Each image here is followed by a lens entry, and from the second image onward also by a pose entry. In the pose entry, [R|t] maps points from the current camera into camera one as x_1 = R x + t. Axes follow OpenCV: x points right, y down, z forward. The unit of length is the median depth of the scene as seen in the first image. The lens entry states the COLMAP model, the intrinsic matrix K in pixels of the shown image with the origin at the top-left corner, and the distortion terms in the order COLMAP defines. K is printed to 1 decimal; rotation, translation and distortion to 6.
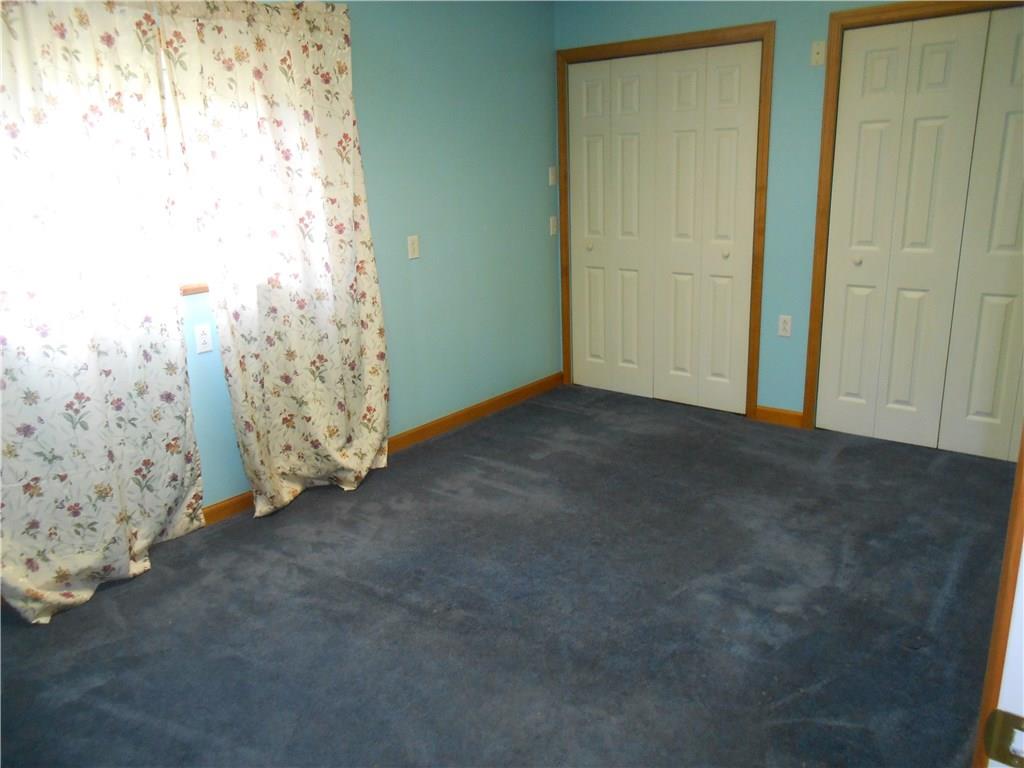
lens RADIAL K [[780.4, 0, 512.6], [0, 780.4, 380.5], [0, 0, 1]] dist [-0.044111, 0.041544]
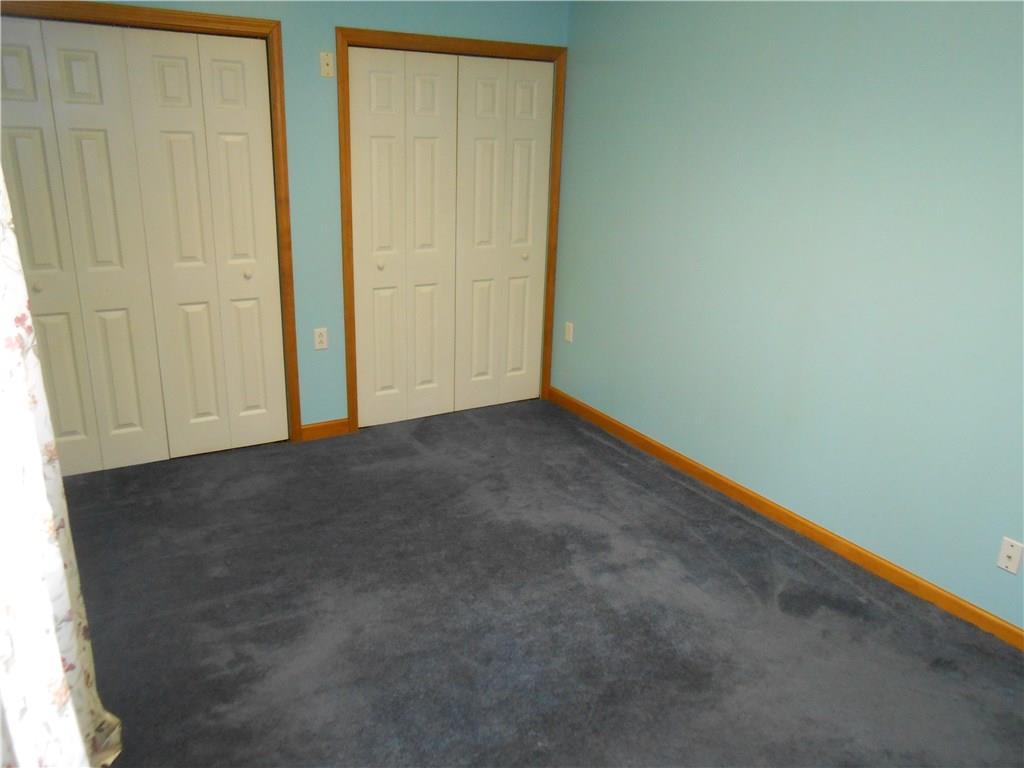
lens RADIAL K [[780.4, 0, 511.8], [0, 780.4, 388.6], [0, 0, 1]] dist [-0.044111, 0.041544]
pose [[0.348026, -0.255096, 0.902111, -0.501173], [0.211287, 0.958853, 0.189629, -0.154841], [-0.913365, 0.124608, 0.387605, 0.430670]]
